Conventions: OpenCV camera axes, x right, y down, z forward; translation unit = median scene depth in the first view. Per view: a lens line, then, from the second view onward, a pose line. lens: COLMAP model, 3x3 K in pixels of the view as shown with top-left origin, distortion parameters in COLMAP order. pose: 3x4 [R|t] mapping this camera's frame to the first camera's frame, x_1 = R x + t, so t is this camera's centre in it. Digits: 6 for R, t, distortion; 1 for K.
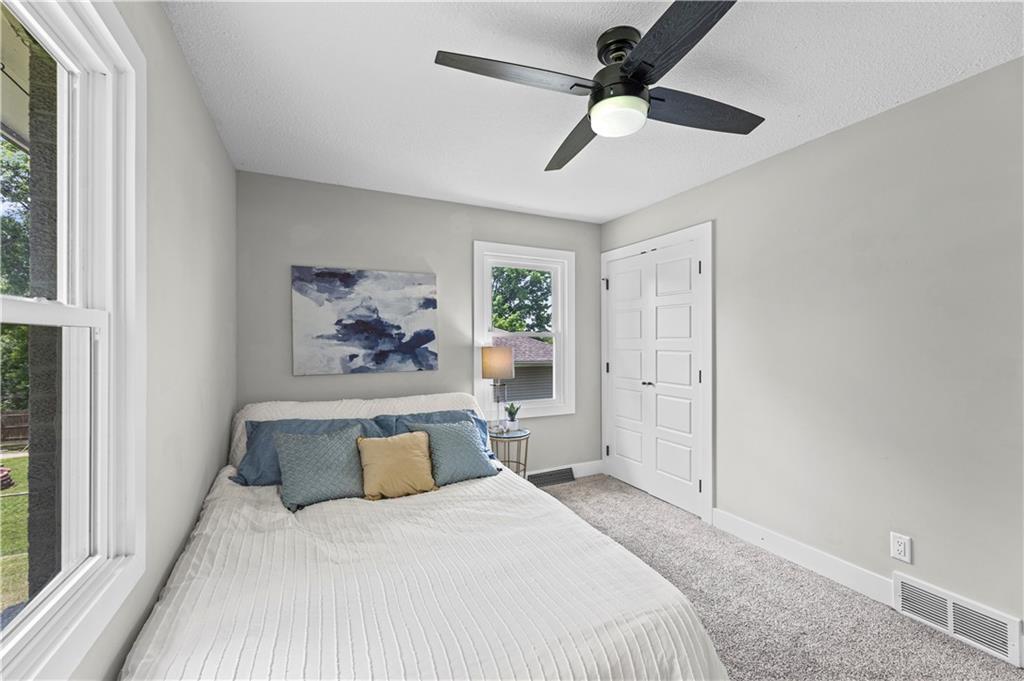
lens RADIAL K [[414.2, 0, 512.0], [0, 414.2, 340.5], [0, 0, 1]] dist [-0.000560, -0.000114]
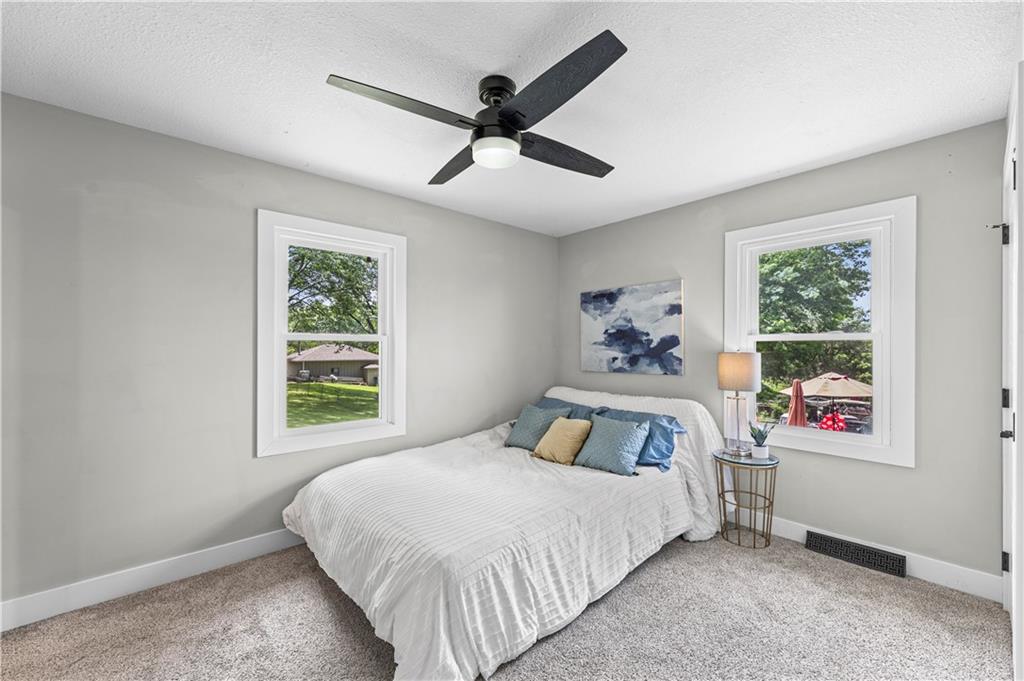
lens RADIAL K [[414.2, 0, 512.0], [0, 414.2, 340.5], [0, 0, 1]] dist [-0.000560, -0.000114]
pose [[0.274095, -0.012790, -0.961618, 0.704640], [0.006314, 0.999914, -0.011499, -0.003977], [0.961682, -0.002920, 0.274152, 0.353755]]
